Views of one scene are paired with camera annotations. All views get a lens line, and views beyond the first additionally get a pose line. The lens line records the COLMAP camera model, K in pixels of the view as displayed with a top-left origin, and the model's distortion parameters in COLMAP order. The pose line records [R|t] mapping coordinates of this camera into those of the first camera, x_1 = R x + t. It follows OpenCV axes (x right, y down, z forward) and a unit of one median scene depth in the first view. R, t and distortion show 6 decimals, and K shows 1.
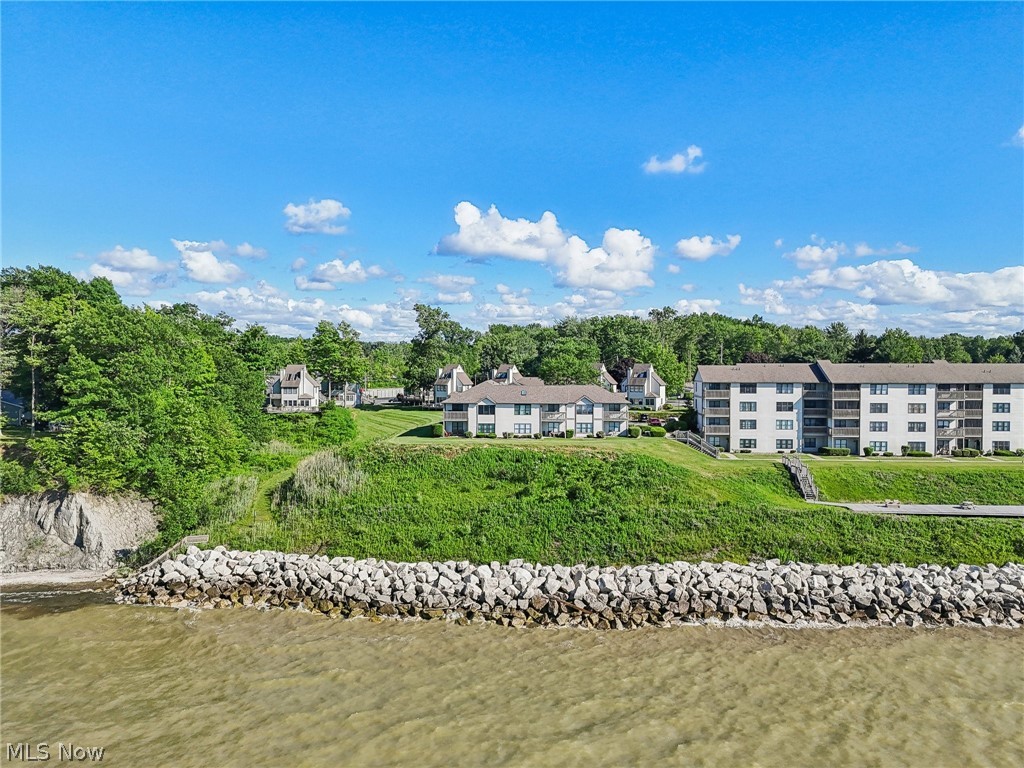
lens RADIAL K [[727.7, 0, 512.0], [0, 727.7, 384.0], [0, 0, 1]] dist [0.052945, -0.007876]
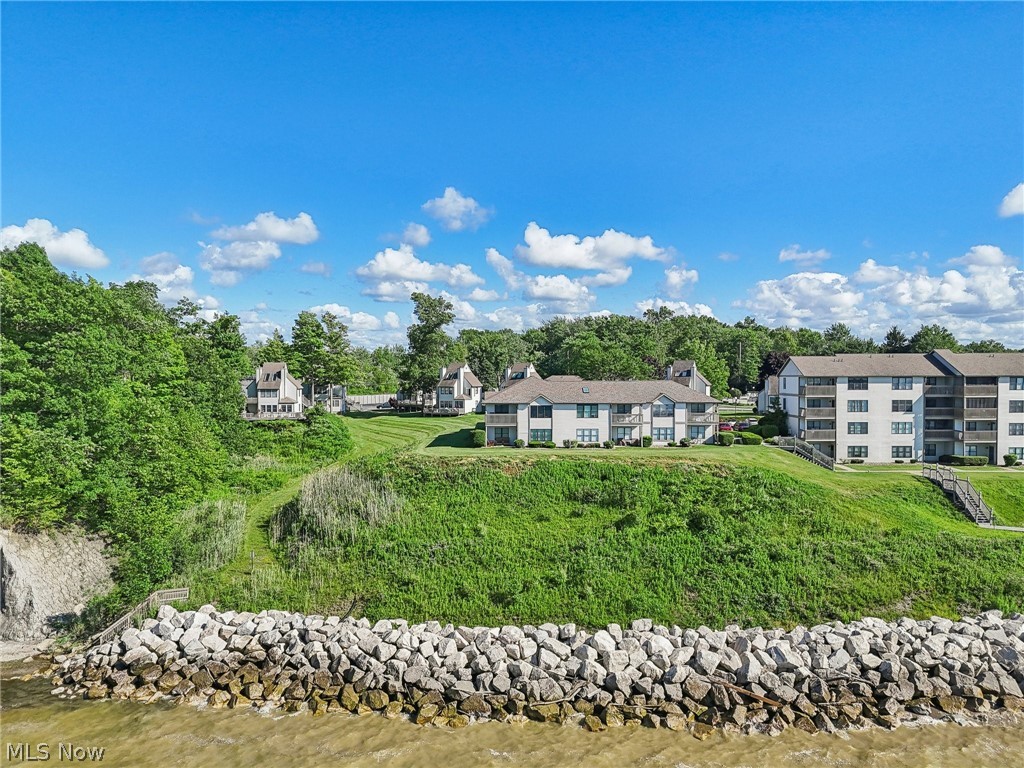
lens RADIAL K [[729.9, 0, 514.1], [0, 729.9, 398.0], [0, 0, 1]] dist [0.050192, -0.030174]
pose [[0.997857, -0.004834, 0.065247, -0.132012], [0.004508, 0.999977, 0.005144, 0.018762], [-0.065271, -0.004839, 0.997856, 0.248026]]
